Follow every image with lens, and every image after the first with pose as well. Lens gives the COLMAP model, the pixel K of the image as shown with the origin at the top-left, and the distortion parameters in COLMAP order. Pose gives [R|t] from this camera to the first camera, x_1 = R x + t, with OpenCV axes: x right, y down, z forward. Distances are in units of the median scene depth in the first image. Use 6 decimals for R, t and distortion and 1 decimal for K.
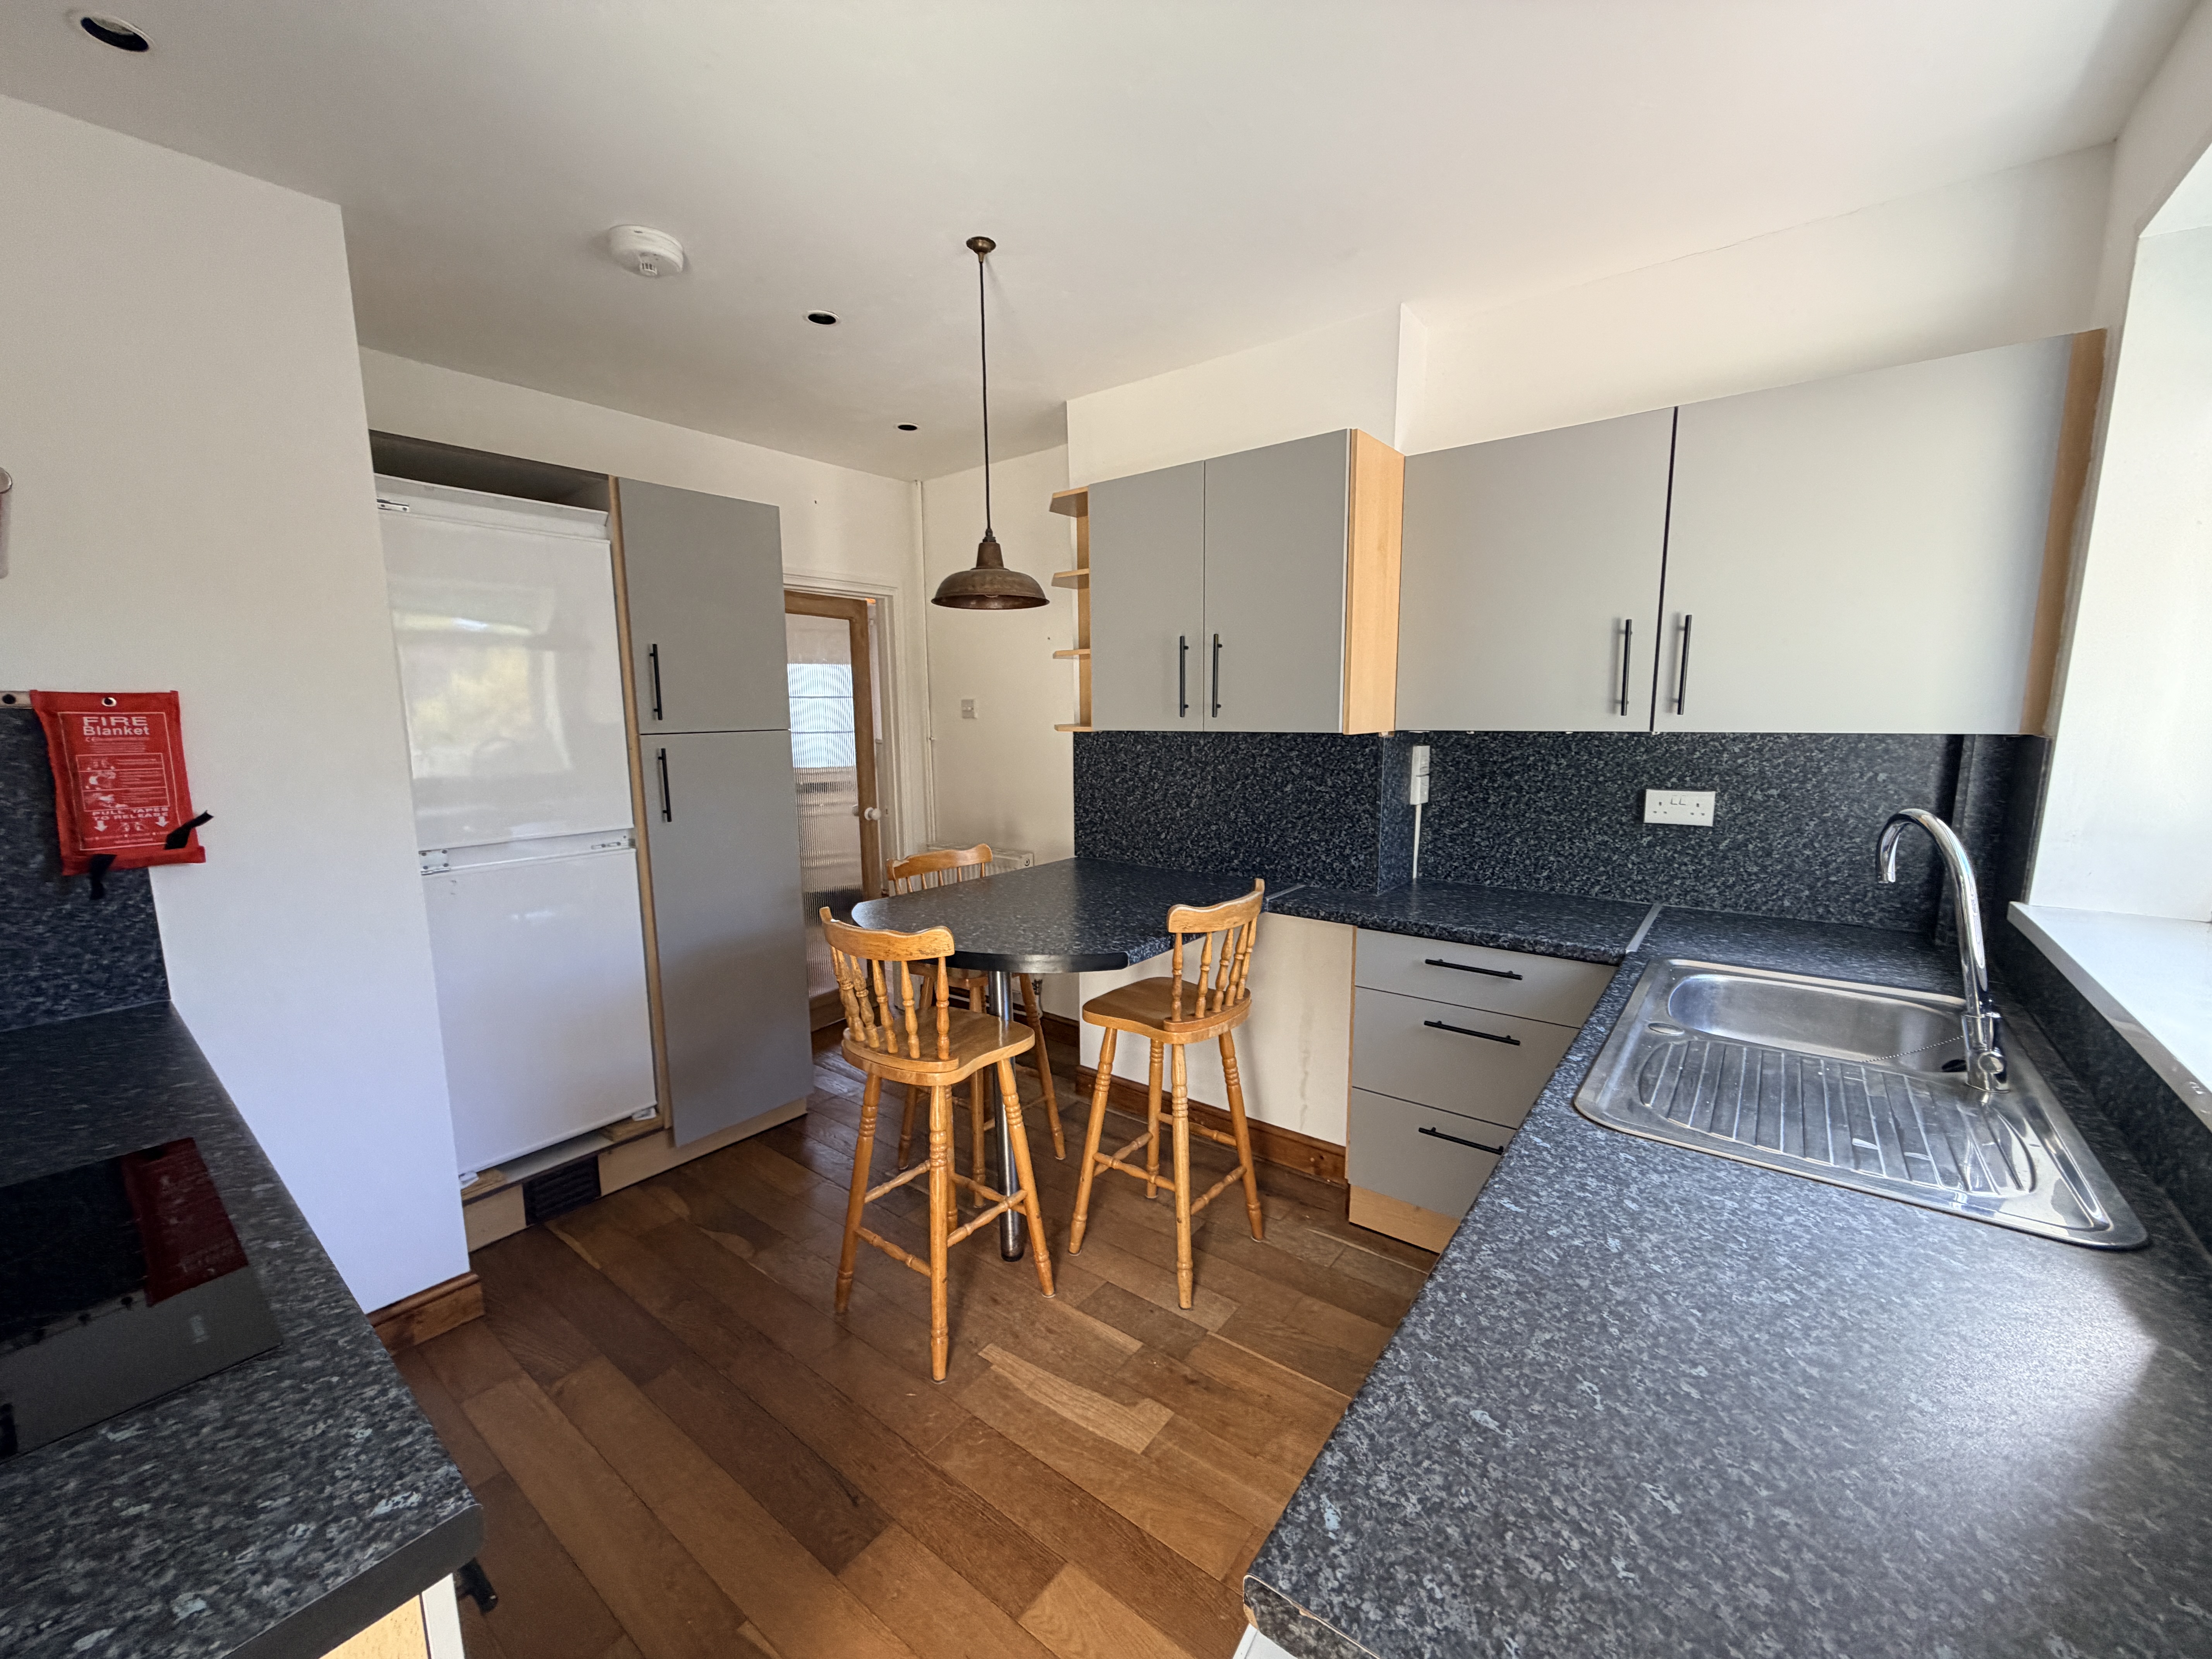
lens RADIAL K [[881.8, 0, 1101.2], [0, 881.8, 832.7], [0, 0, 1]] dist [-0.000541, 0.000041]
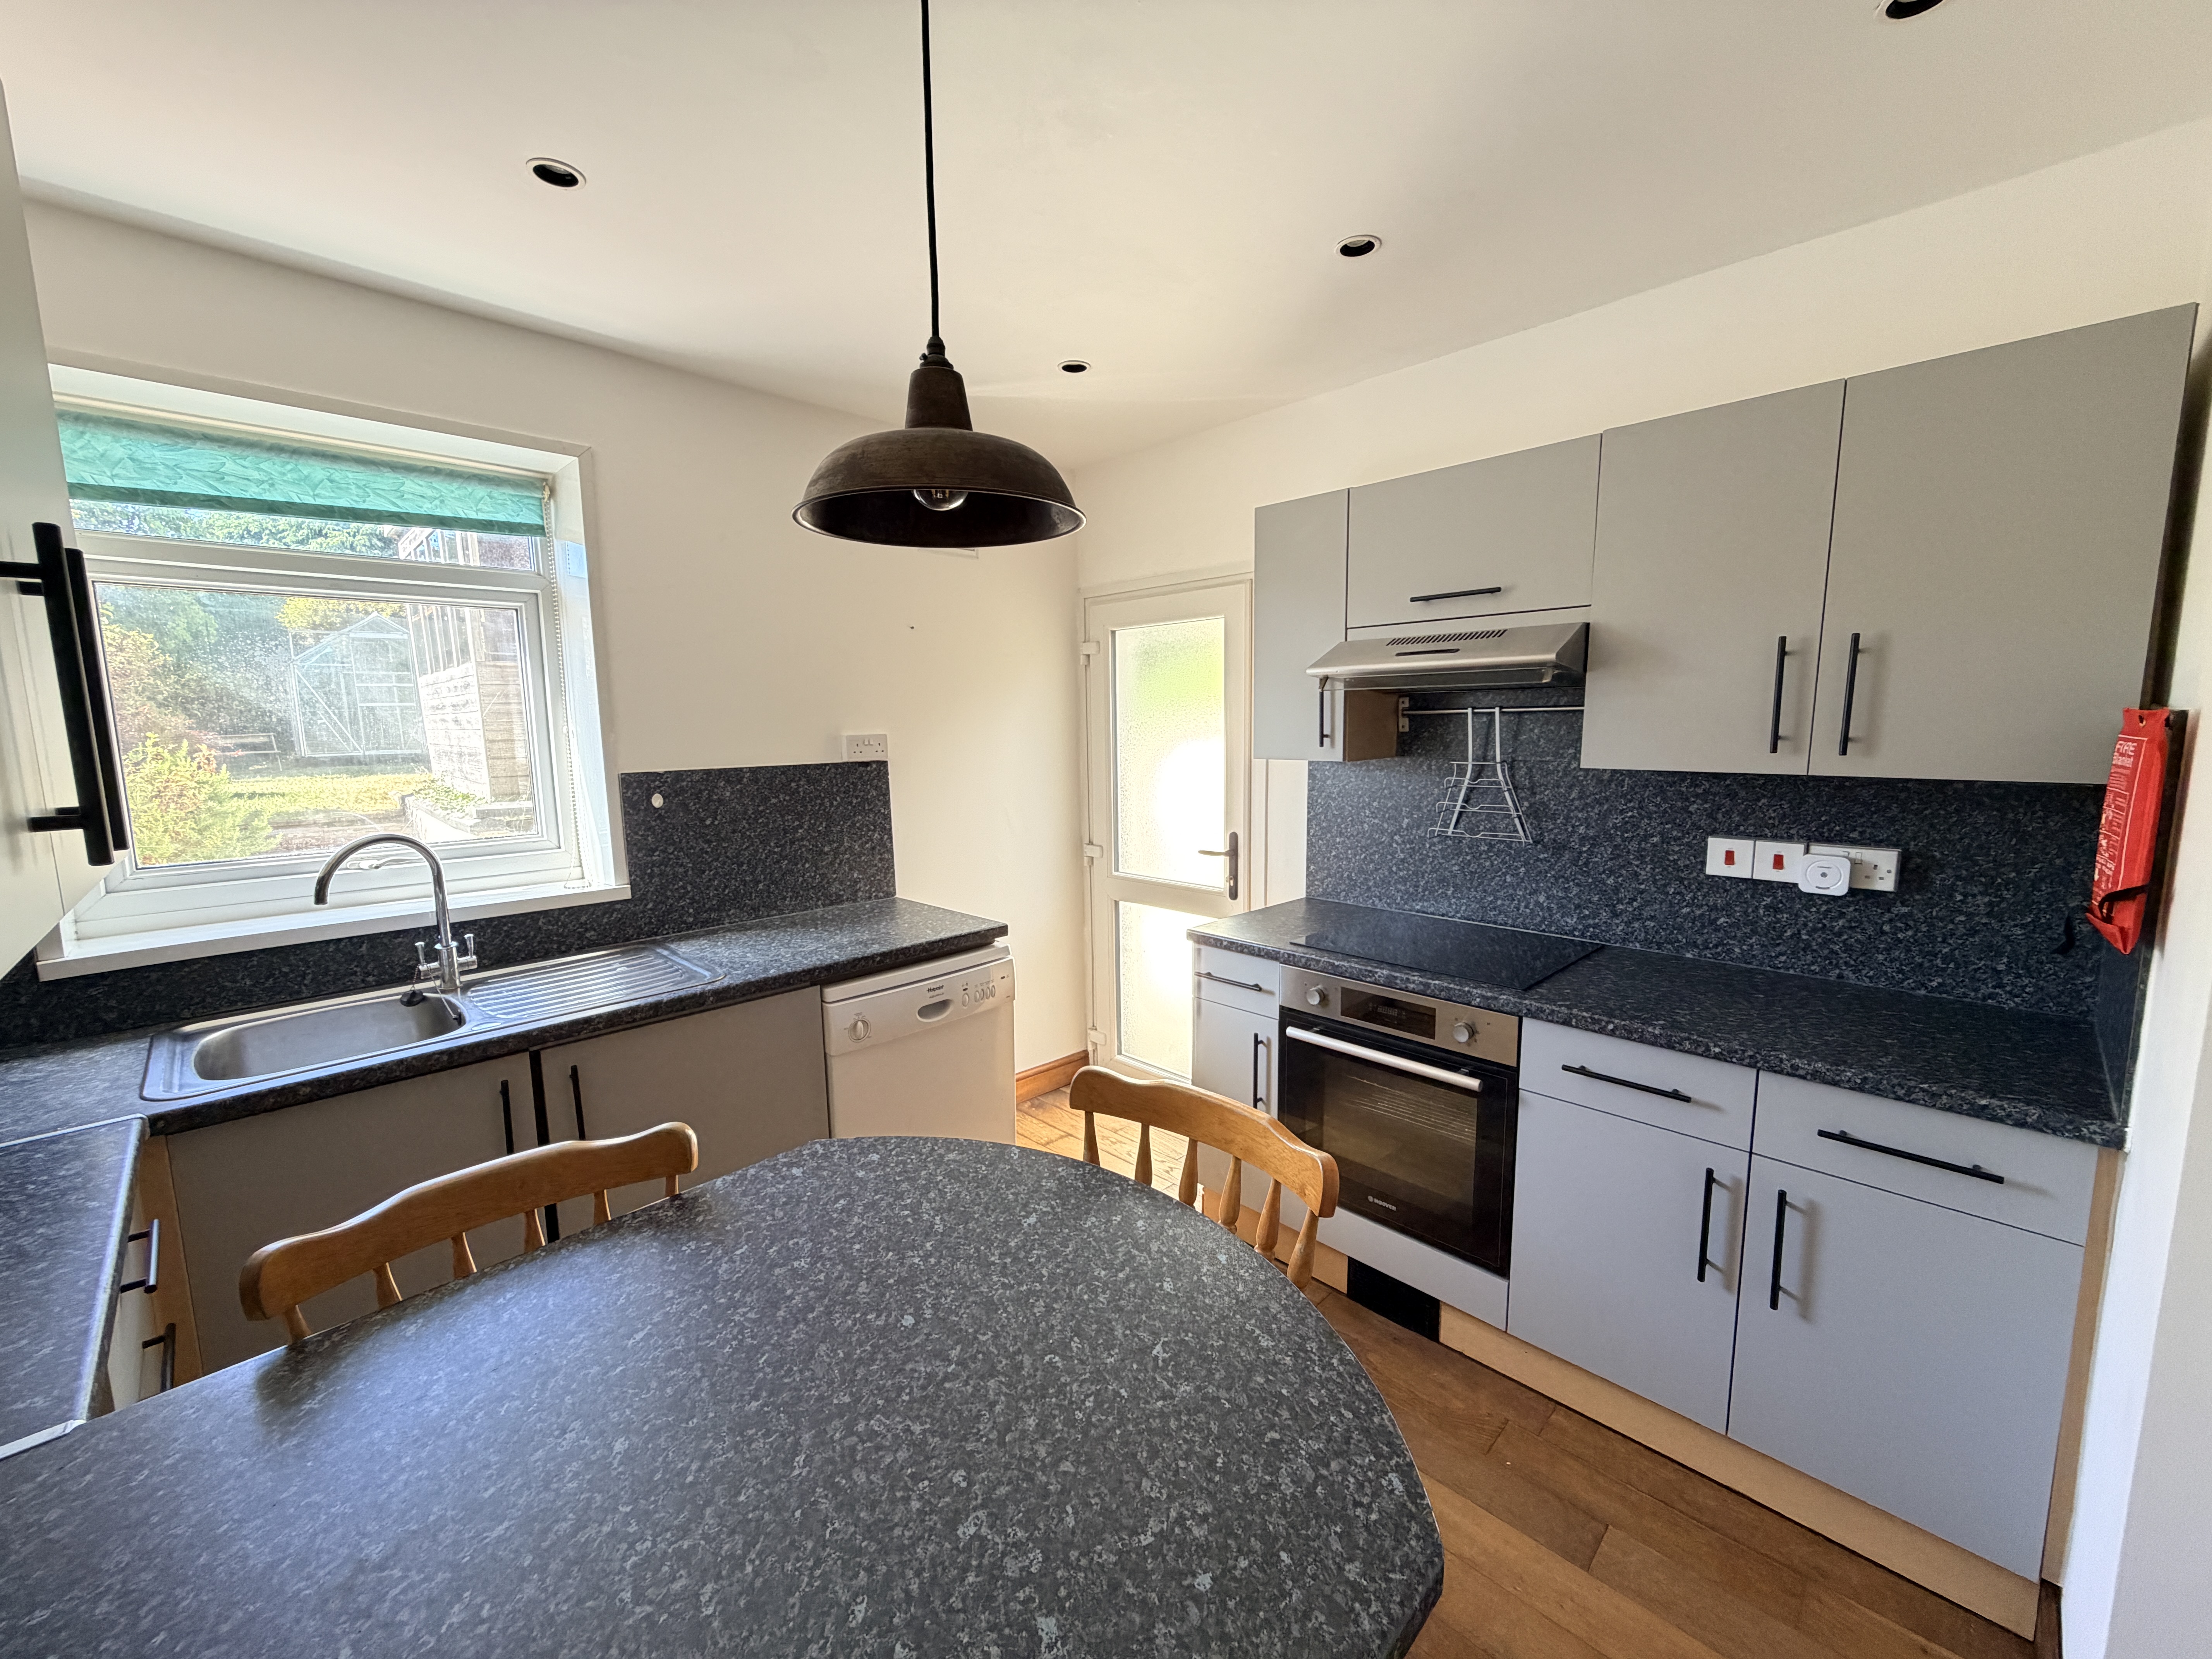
lens RADIAL K [[881.8, 0, 1101.2], [0, 881.8, 832.7], [0, 0, 1]] dist [-0.000541, 0.000041]
pose [[-0.990988, 0.008539, 0.133679, -0.326016], [0.044312, 0.962678, 0.266997, -0.295429], [-0.126410, 0.270514, -0.954381, 1.837563]]
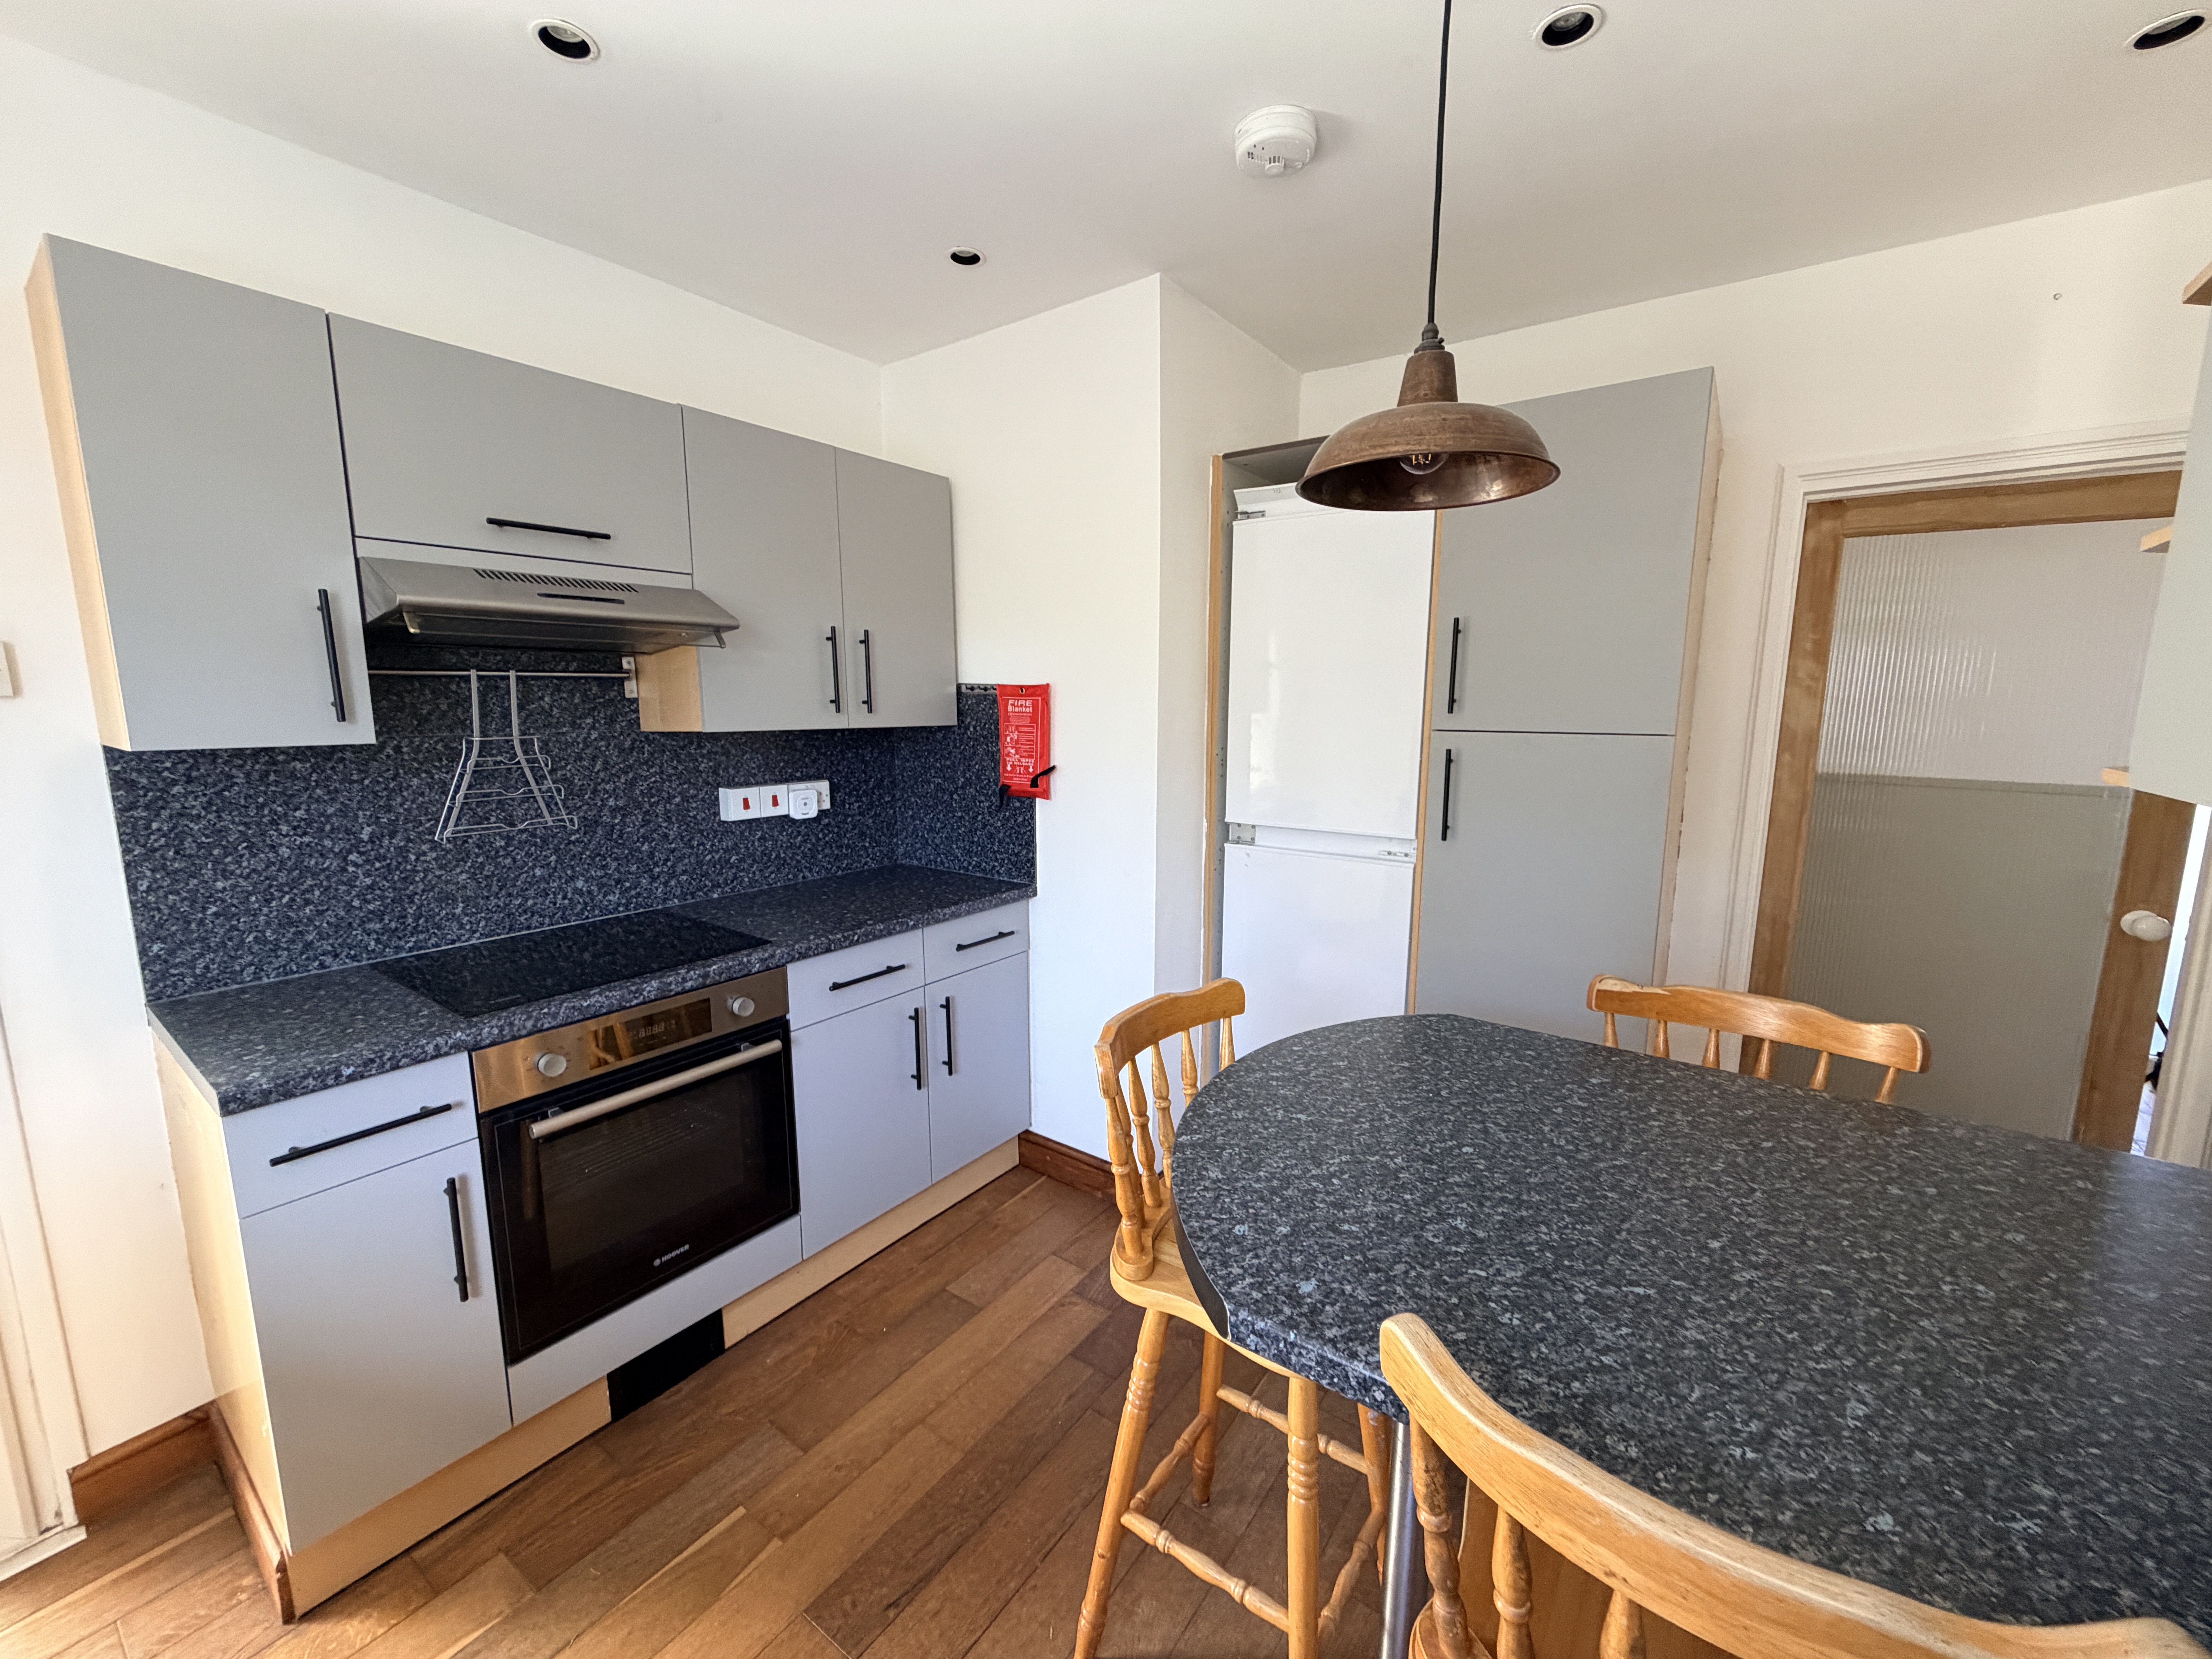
lens RADIAL K [[881.8, 0, 1101.2], [0, 881.8, 832.7], [0, 0, 1]] dist [-0.000541, 0.000041]
pose [[0.031832, 0.162947, -0.986121, 0.477689], [-0.144602, 0.976992, 0.156770, -0.165309], [0.988978, 0.137605, 0.054662, 1.071351]]
